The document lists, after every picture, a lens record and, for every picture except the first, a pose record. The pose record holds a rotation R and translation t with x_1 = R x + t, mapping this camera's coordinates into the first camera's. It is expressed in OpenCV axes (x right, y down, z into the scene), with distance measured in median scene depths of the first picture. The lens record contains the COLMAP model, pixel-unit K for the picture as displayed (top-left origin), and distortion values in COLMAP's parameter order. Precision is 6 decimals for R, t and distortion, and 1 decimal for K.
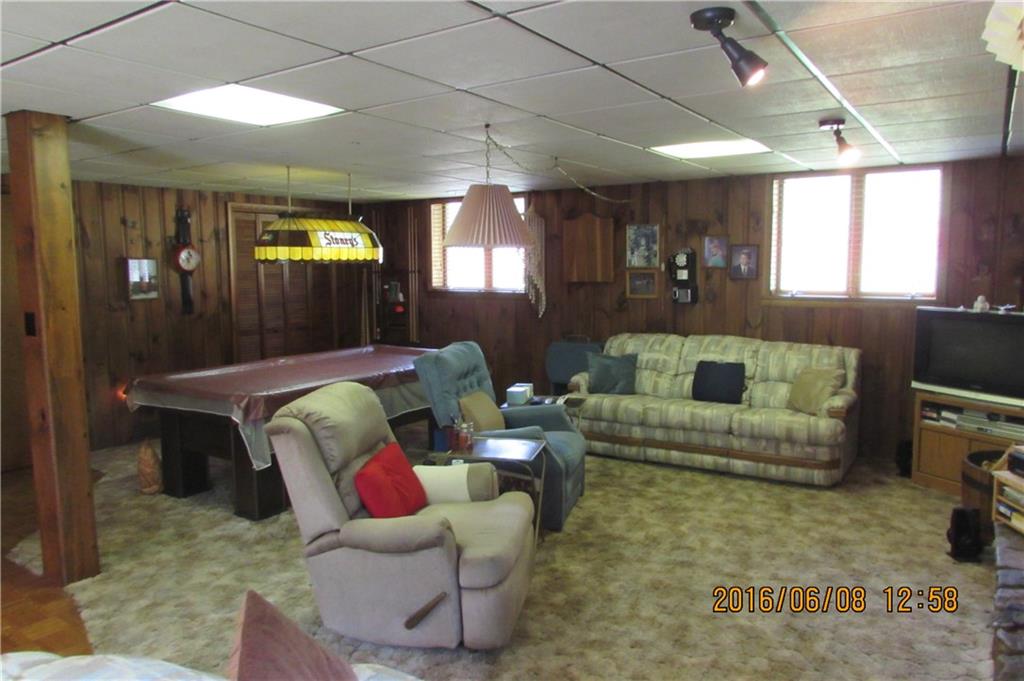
lens RADIAL K [[719.7, 0, 512.3], [0, 719.7, 340.8], [0, 0, 1]] dist [-0.038891, 0.001081]
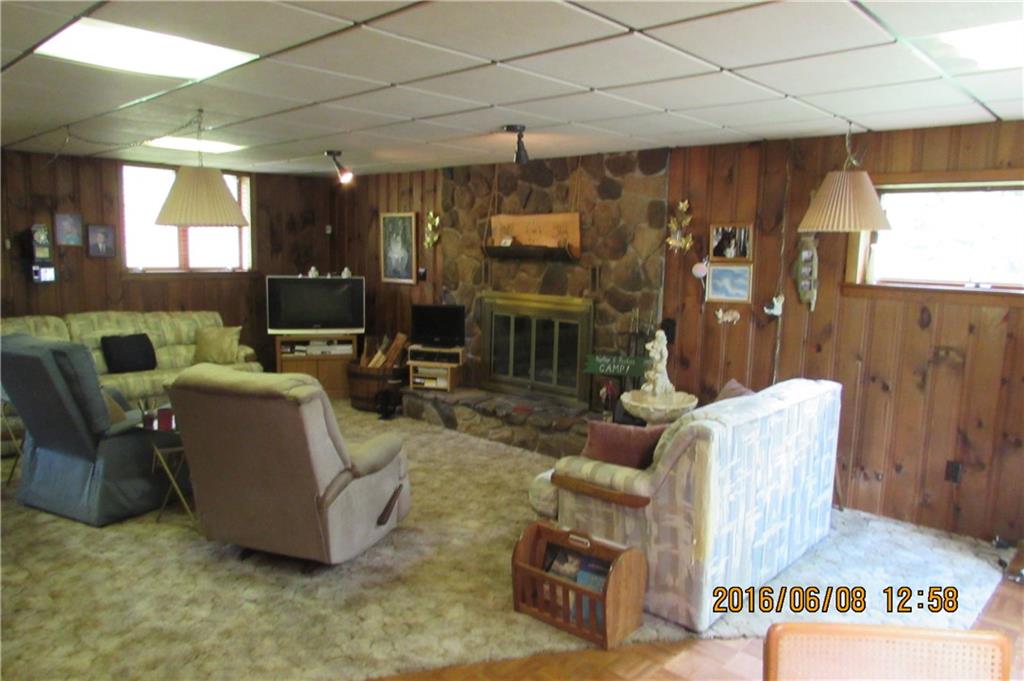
lens RADIAL K [[719.7, 0, 511.6], [0, 719.7, 341.7], [0, 0, 1]] dist [-0.038891, 0.001081]
pose [[0.159788, -0.116296, 0.980277, -0.788701], [0.082108, 0.991161, 0.104203, -0.028241], [-0.983731, 0.063838, 0.167924, 0.306497]]
